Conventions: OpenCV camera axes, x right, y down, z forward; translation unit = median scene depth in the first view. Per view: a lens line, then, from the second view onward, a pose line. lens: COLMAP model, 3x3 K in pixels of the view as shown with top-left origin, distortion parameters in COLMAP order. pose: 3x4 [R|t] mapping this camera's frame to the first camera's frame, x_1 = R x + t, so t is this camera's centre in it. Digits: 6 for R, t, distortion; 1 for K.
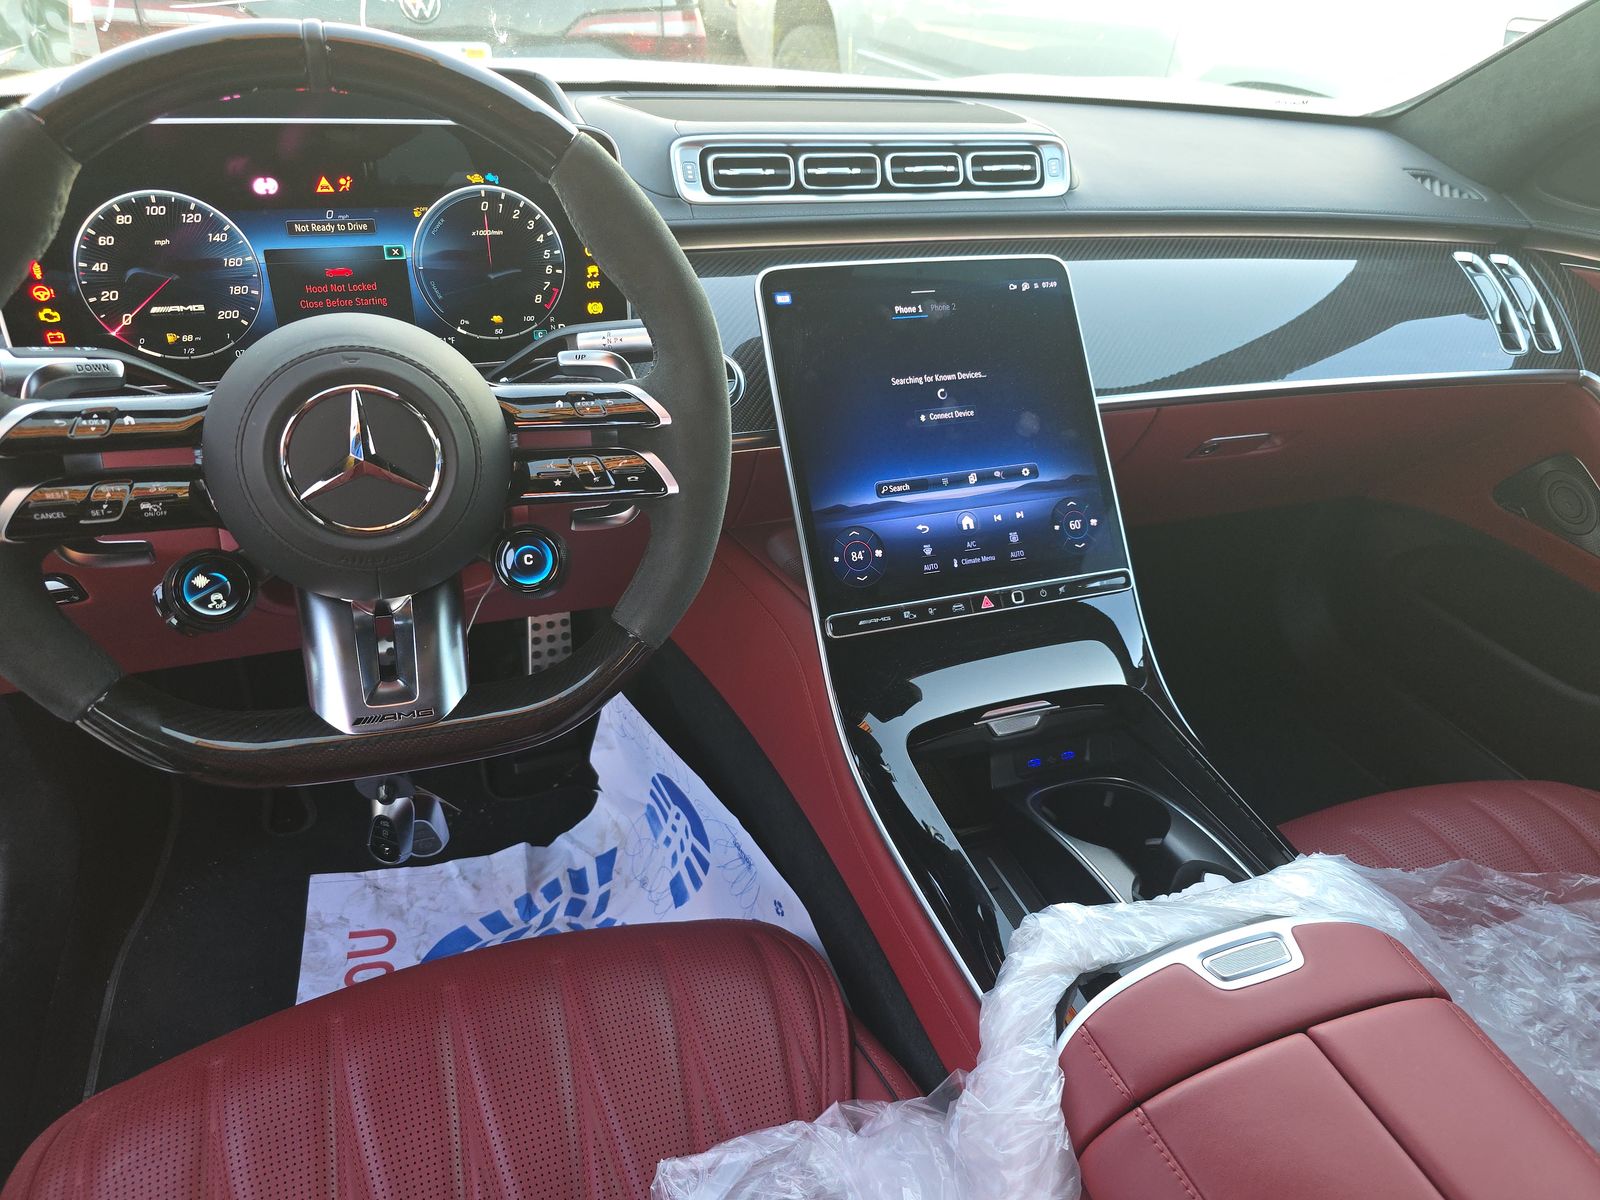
lens RADIAL K [[1067.0, 0, 800.0], [0, 1067.0, 600.0], [0, 0, 1]] dist [0.045284, -0.031817]
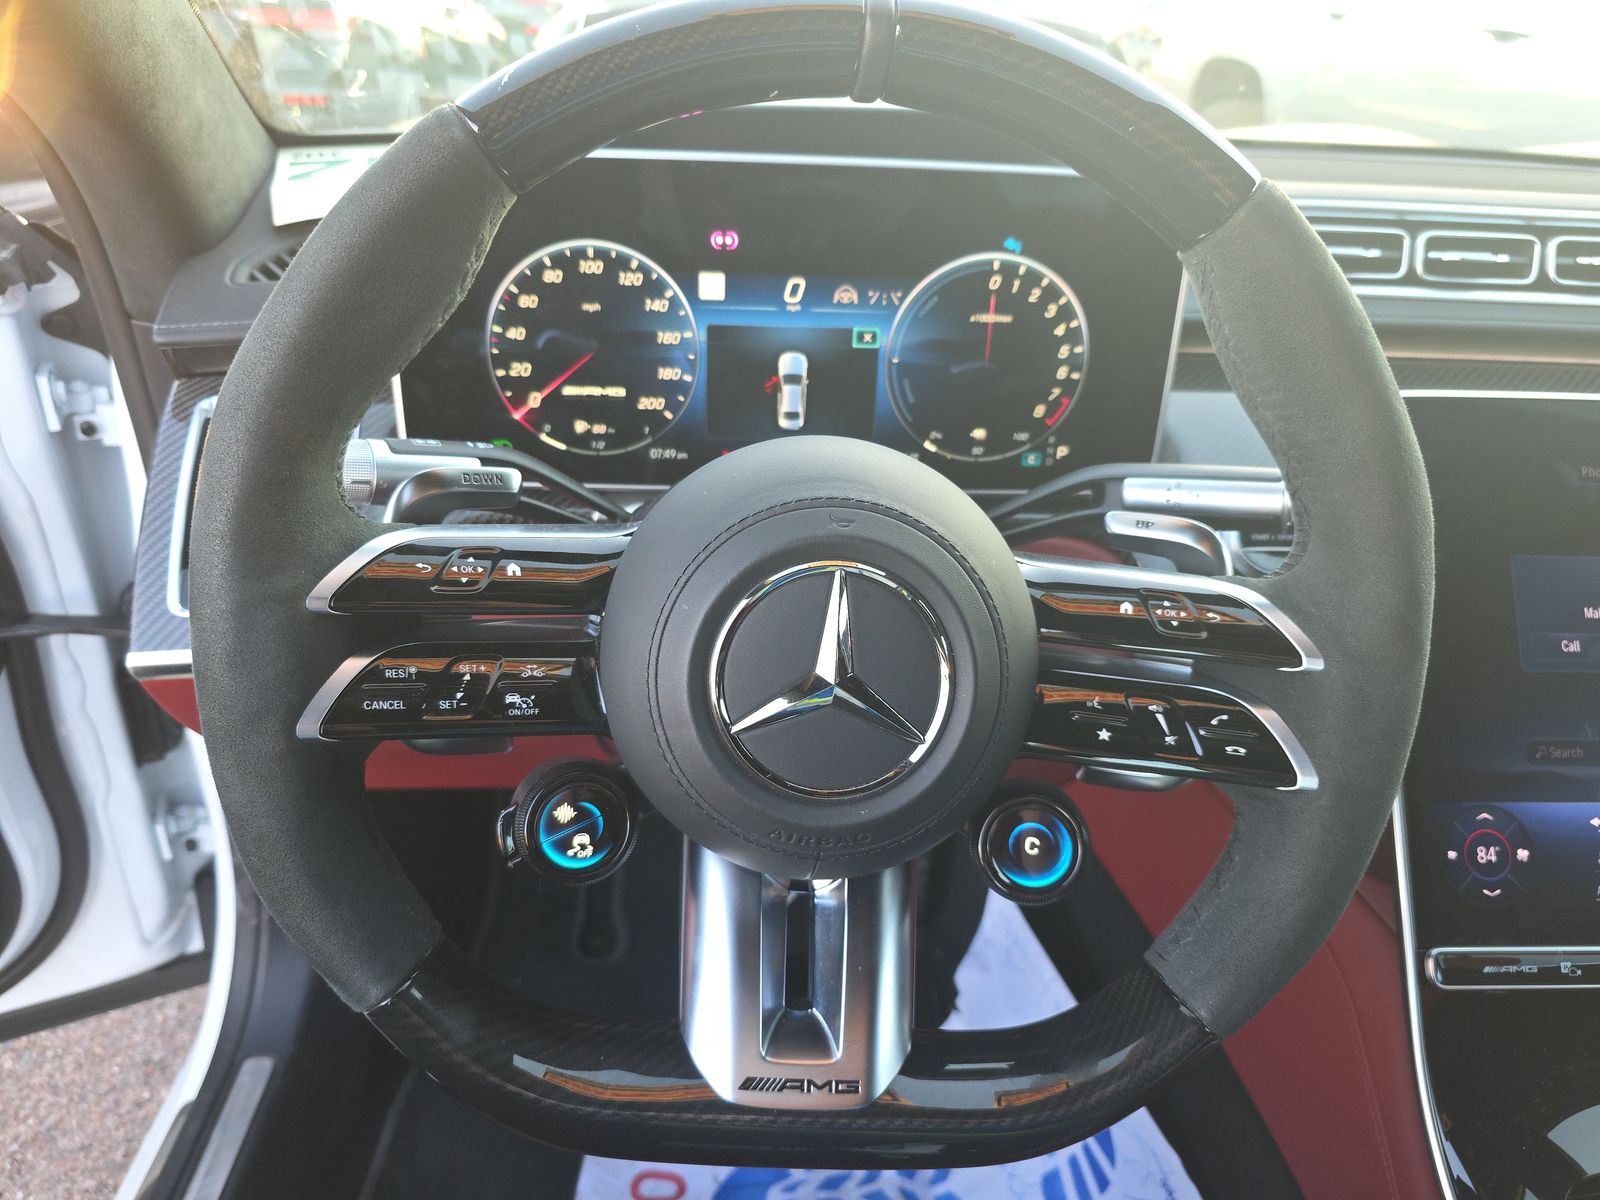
lens RADIAL K [[1079.2, 0, 800.0], [0, 1079.2, 600.0], [0, 0, 1]] dist [0.061032, -0.067092]
pose [[0.950230, 0.140877, -0.277880, -0.200176], [-0.158476, 0.986478, -0.041803, -0.113902], [0.268233, 0.083759, 0.959706, 0.308684]]
